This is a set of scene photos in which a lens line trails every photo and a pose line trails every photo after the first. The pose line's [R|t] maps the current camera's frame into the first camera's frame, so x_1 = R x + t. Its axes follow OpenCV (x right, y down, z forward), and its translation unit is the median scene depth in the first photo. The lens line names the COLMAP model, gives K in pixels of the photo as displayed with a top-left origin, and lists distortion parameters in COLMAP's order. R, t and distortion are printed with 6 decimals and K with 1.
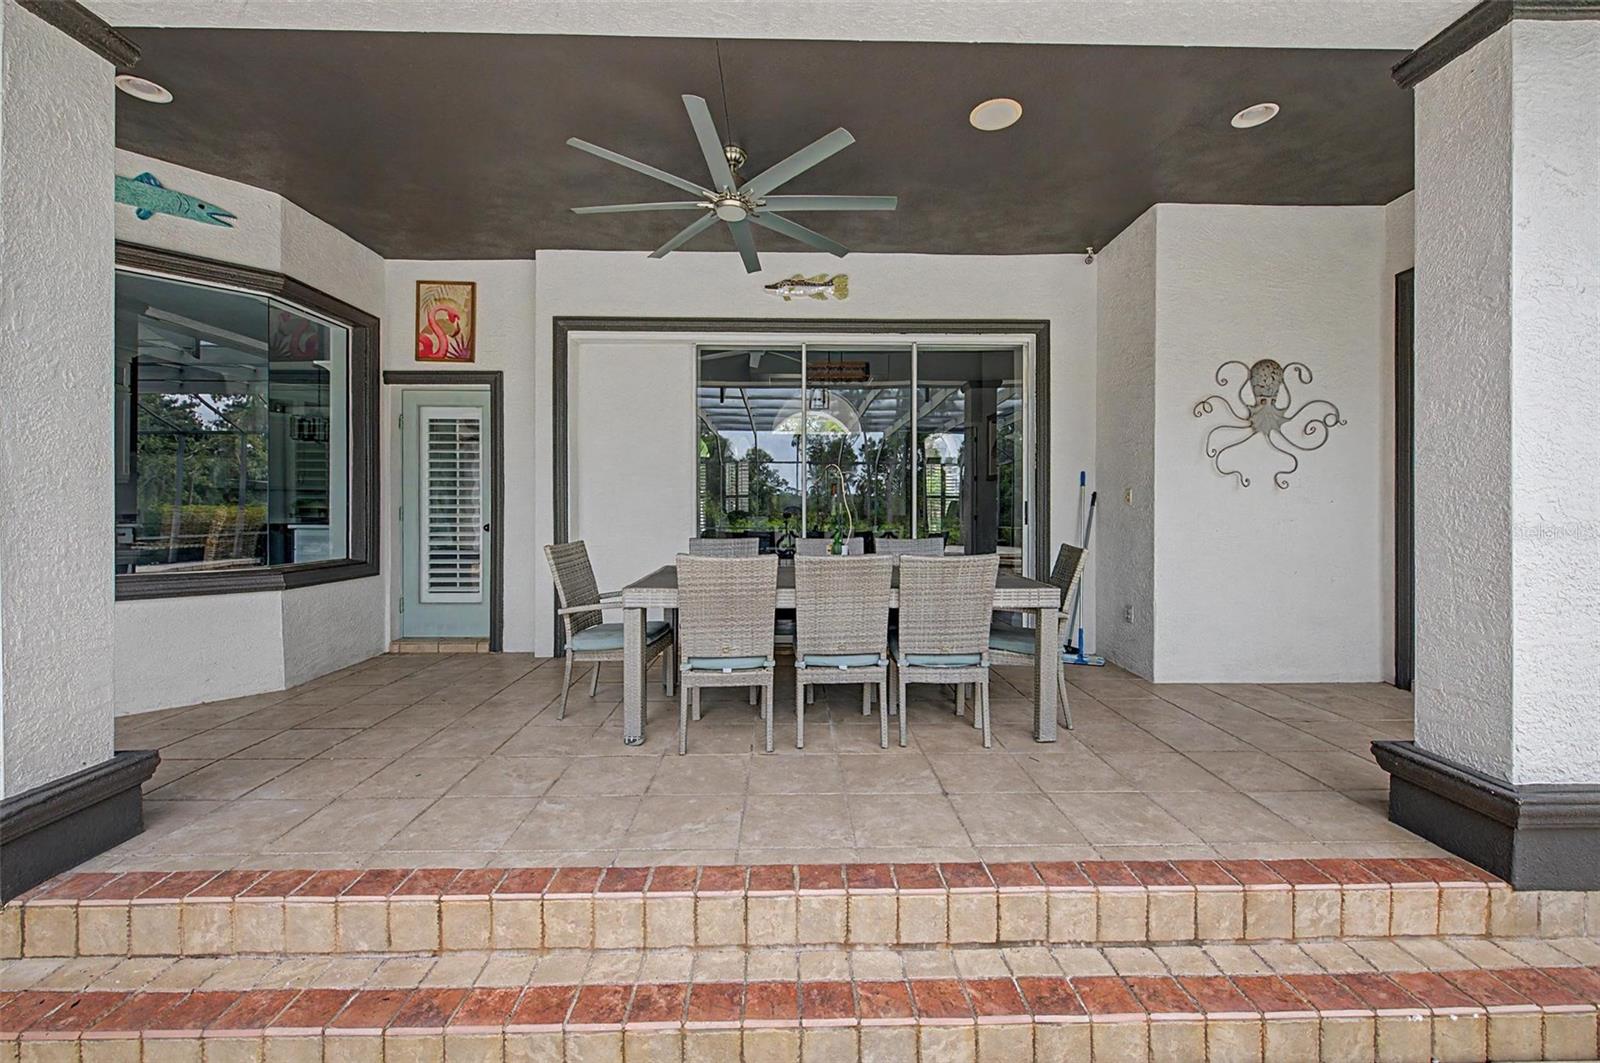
lens RADIAL K [[640.8, 0, 798.9], [0, 640.8, 511.2], [0, 0, 1]] dist [0.002088, 0.000054]
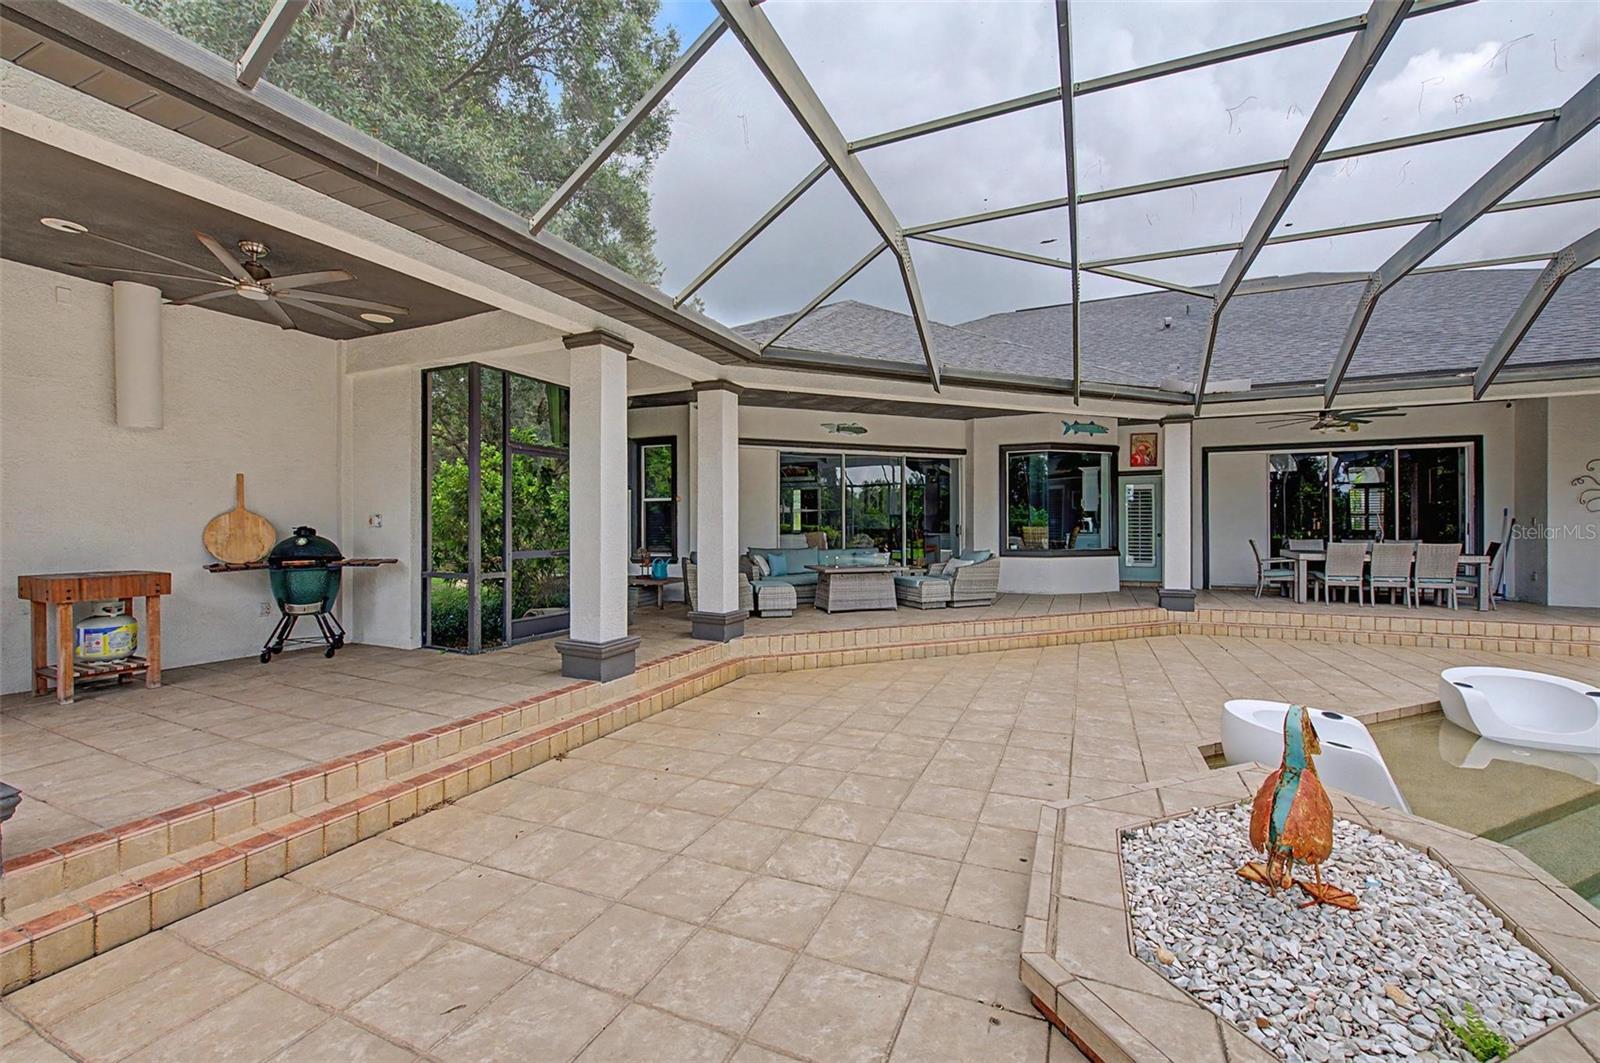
lens RADIAL K [[633.4, 0, 799.7], [0, 633.4, 521.8], [0, 0, 1]] dist [-0.001459, -0.000771]
pose [[0.901402, -0.003756, -0.432967, -0.702456], [0.001816, 0.999986, -0.004893, -0.014227], [0.432980, 0.003624, 0.901396, -1.760099]]
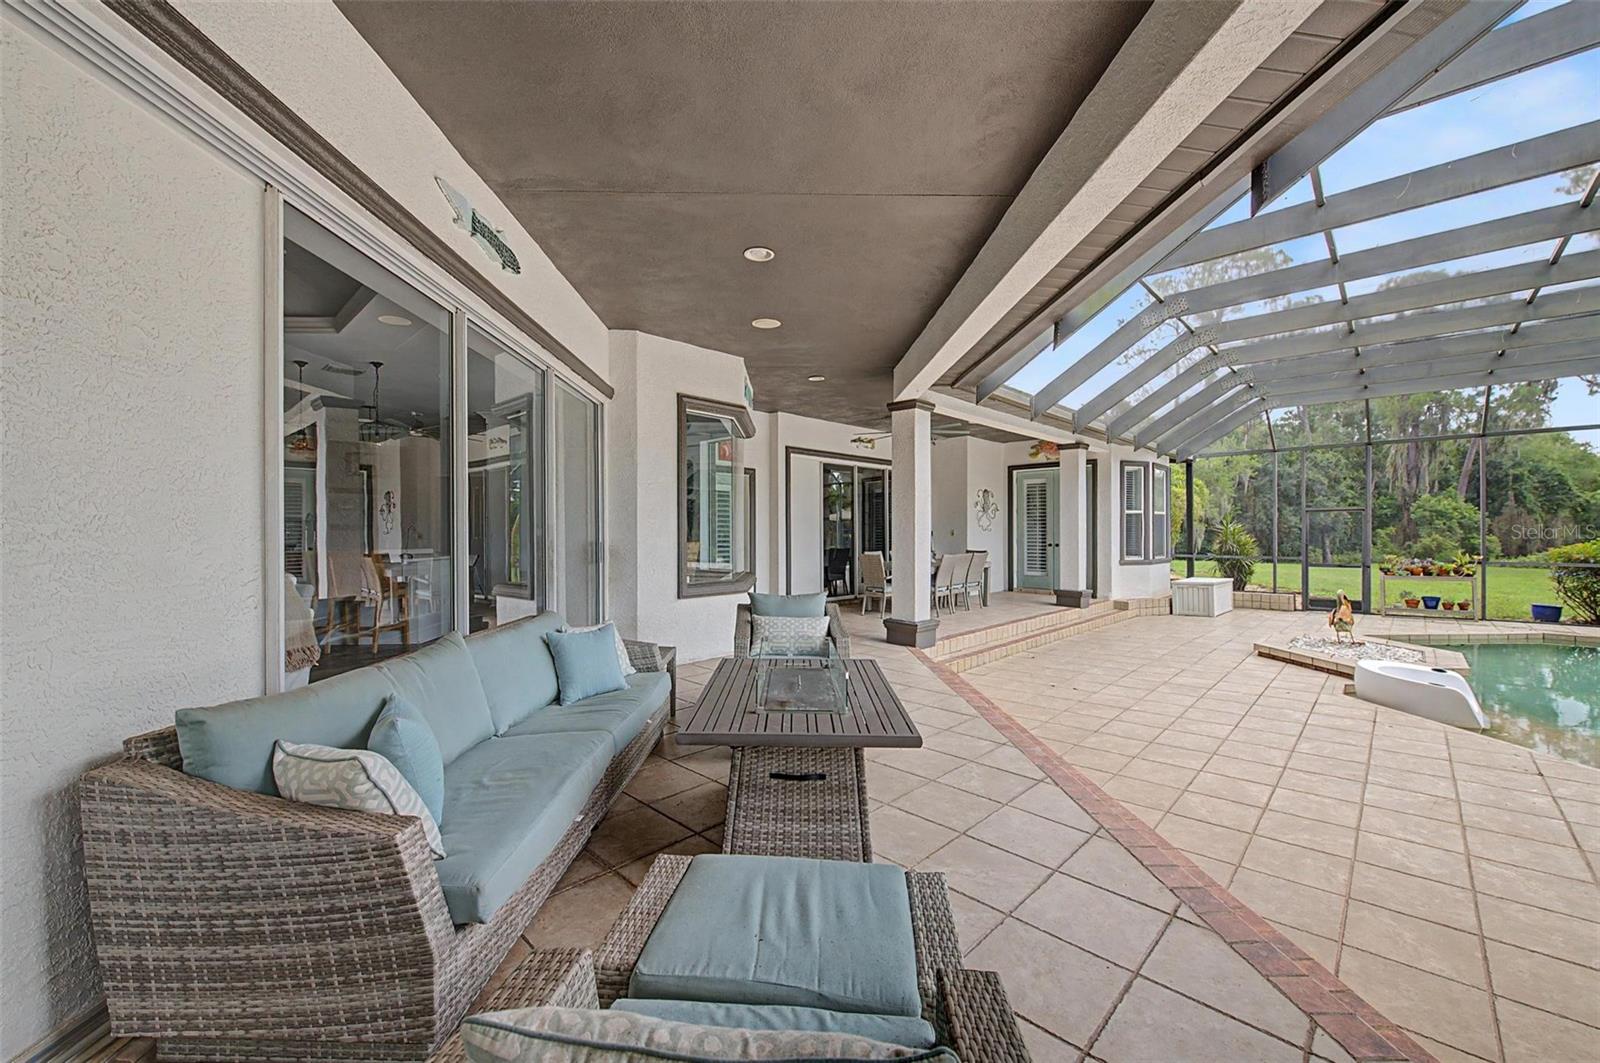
lens RADIAL K [[629.4, 0, 800.9], [0, 629.4, 533.8], [0, 0, 1]] dist [0.004888, -0.004105]
pose [[0.709380, -0.004567, 0.704811, -1.722908], [0.002956, 0.999989, 0.003505, -0.029852], [-0.704820, -0.000403, 0.709386, -0.442253]]
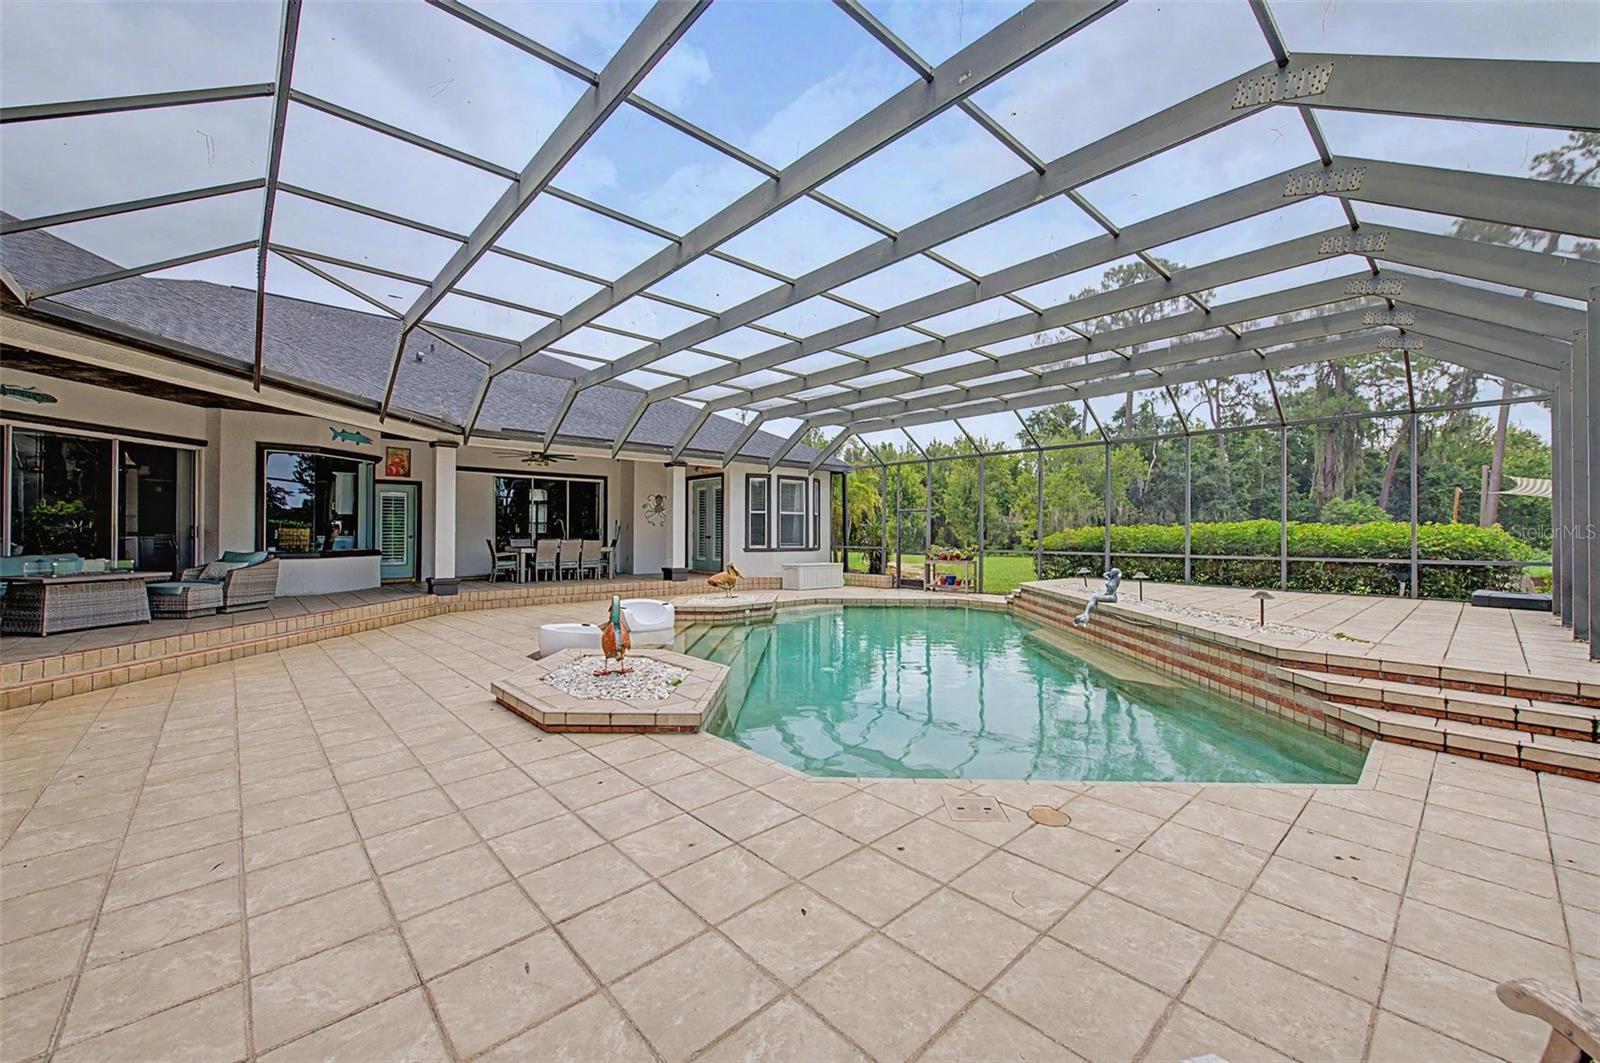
lens RADIAL K [[625.8, 0, 801.0], [0, 625.8, 529.3], [0, 0, 1]] dist [0.003429, -0.002967]
pose [[0.751254, 0.005544, 0.659990, -1.049503], [-0.002315, 0.999981, -0.005764, 0.005456], [-0.660009, 0.002802, 0.751253, -2.219906]]
